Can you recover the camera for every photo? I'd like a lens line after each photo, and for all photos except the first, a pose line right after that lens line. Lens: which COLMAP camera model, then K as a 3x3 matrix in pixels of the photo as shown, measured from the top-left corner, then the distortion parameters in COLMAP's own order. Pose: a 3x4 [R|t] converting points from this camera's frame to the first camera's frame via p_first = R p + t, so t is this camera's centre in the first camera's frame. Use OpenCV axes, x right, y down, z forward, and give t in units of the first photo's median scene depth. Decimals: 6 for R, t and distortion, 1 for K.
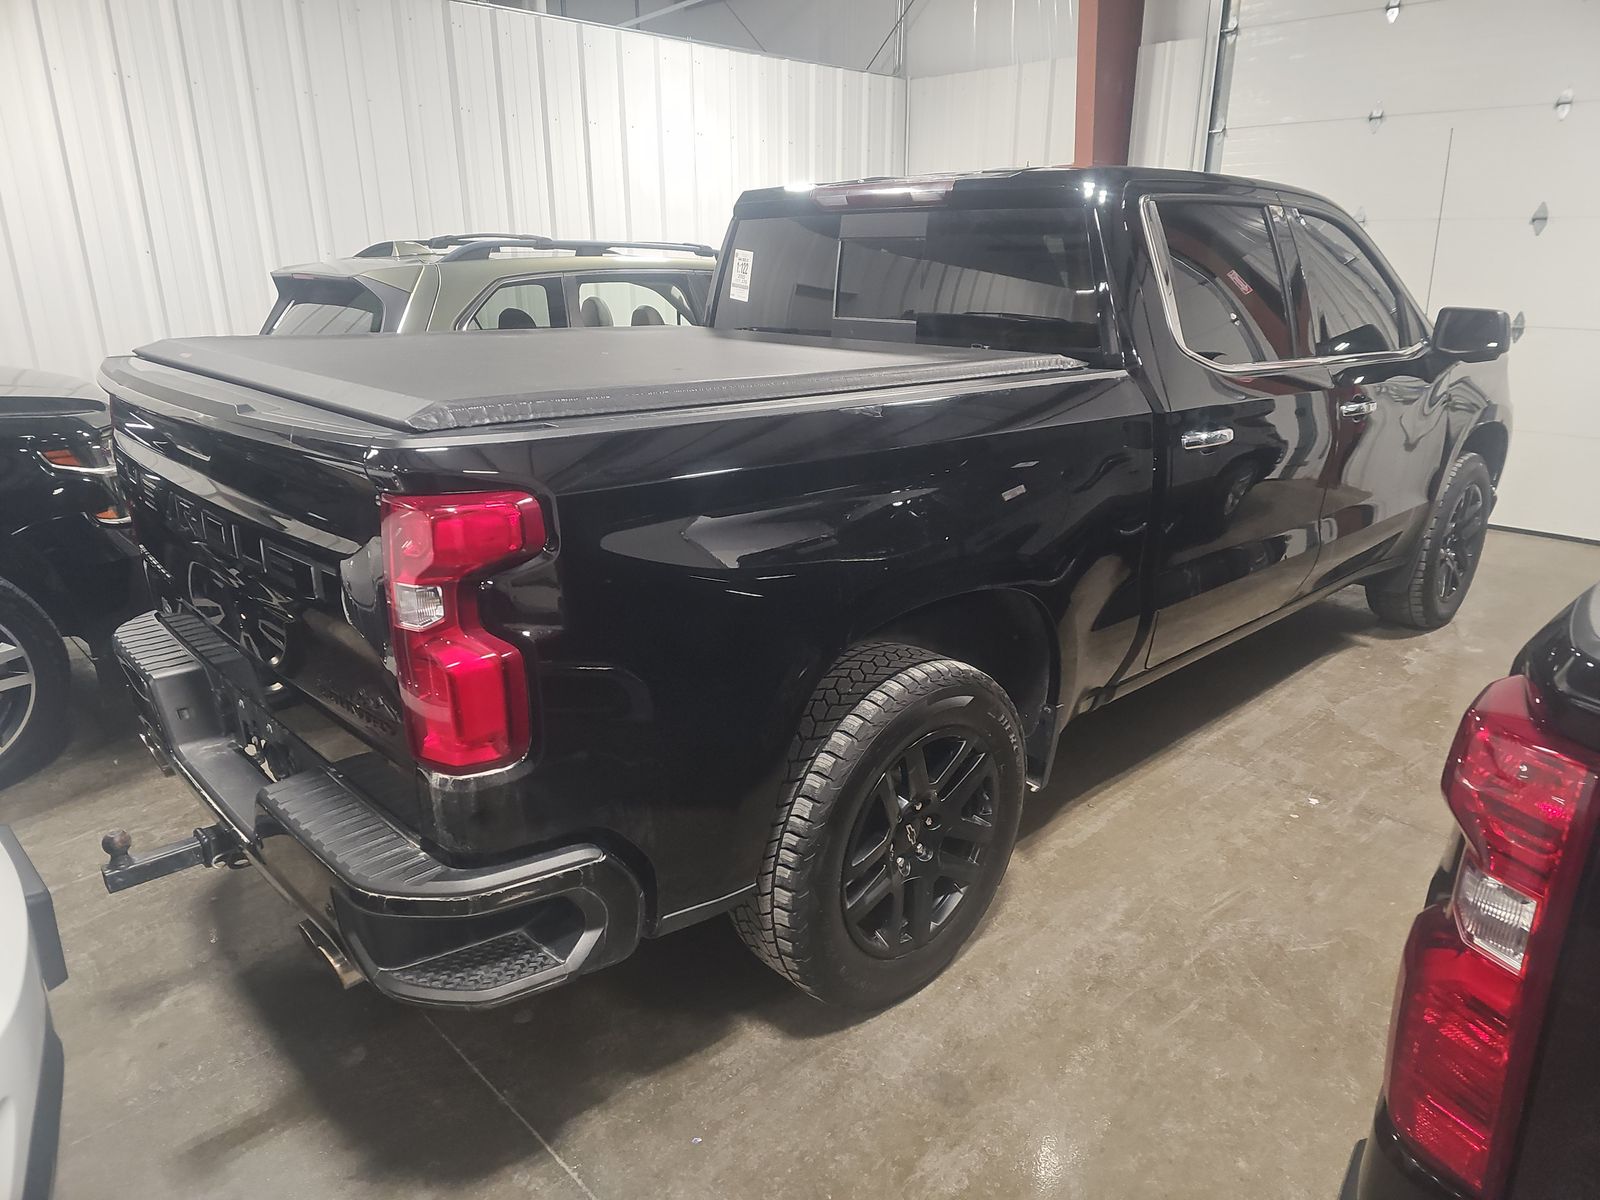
lens RADIAL K [[1062.6, 0, 795.3], [0, 1062.6, 606.6], [0, 0, 1]] dist [0.087190, -0.075221]
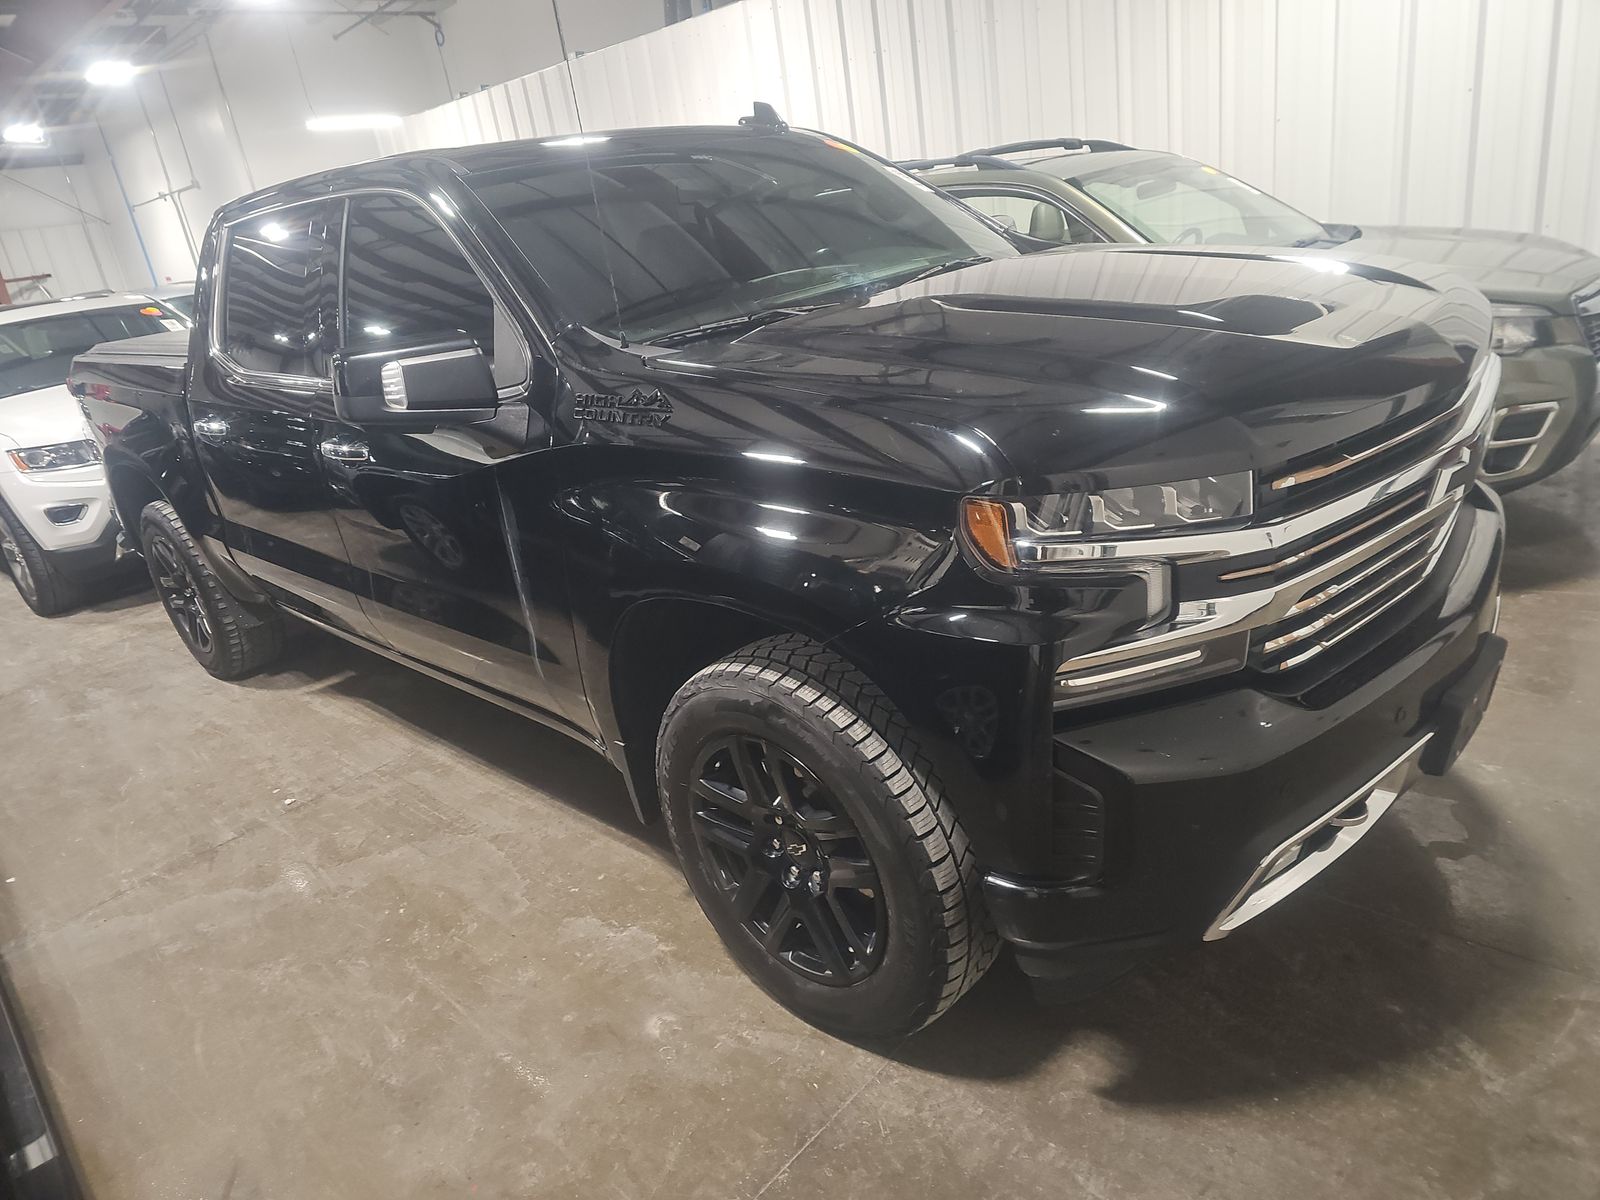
lens RADIAL K [[1062.6, 0, 795.3], [0, 1062.6, 606.6], [0, 0, 1]] dist [0.087190, -0.075221]
pose [[0.018449, 0.344518, -0.938599, 1.299638], [-0.166645, 0.926687, 0.336870, -0.391690], [0.985844, 0.150197, 0.074509, 1.280608]]
